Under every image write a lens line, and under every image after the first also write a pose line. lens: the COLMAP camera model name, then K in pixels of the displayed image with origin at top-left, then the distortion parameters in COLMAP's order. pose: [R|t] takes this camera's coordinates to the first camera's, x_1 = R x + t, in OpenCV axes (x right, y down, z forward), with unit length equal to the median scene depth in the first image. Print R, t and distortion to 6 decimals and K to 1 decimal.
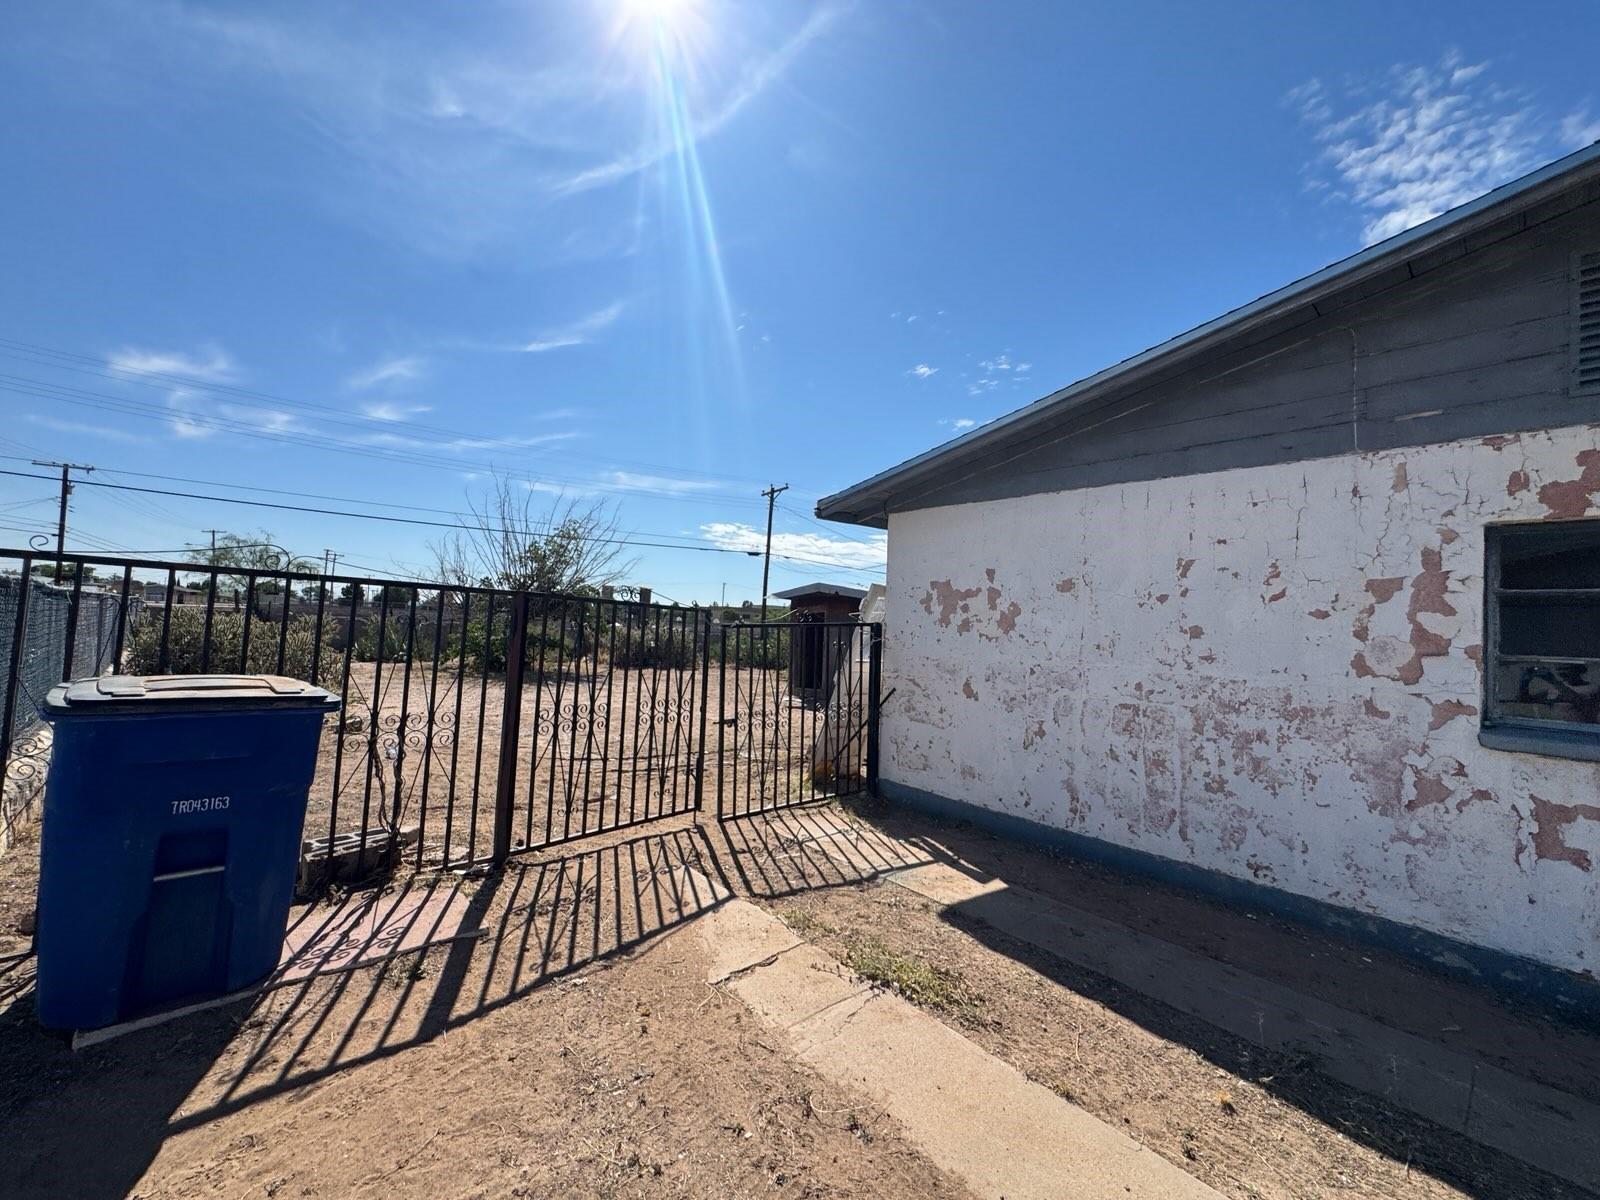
lens RADIAL K [[632.4, 0, 800.0], [0, 632.4, 600.0], [0, 0, 1]] dist [0.001078, 0.000178]
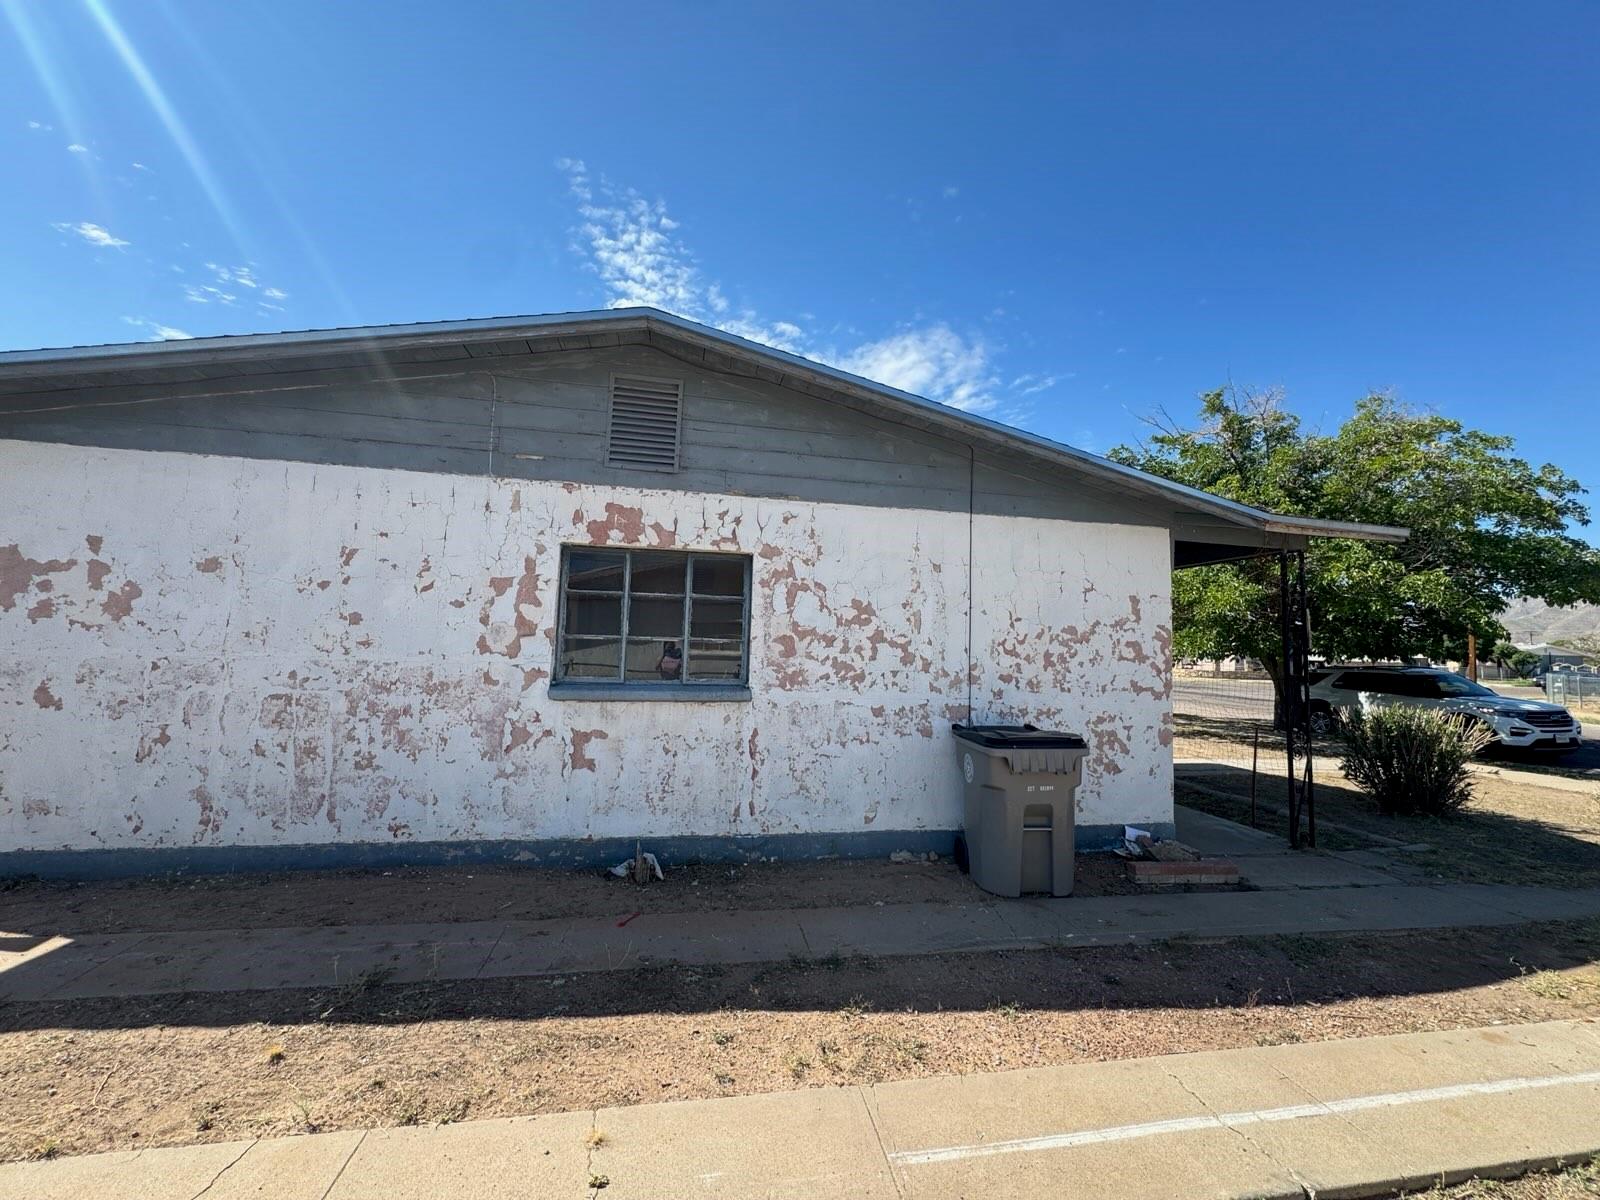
lens RADIAL K [[638.4, 0, 800.0], [0, 638.4, 600.0], [0, 0, 1]] dist [-0.002107, 0.000167]
pose [[0.516704, 0.026222, 0.855762, 0.110639], [-0.044255, 0.999013, -0.003891, -0.008368], [-0.855019, -0.035861, 0.517355, -0.174946]]
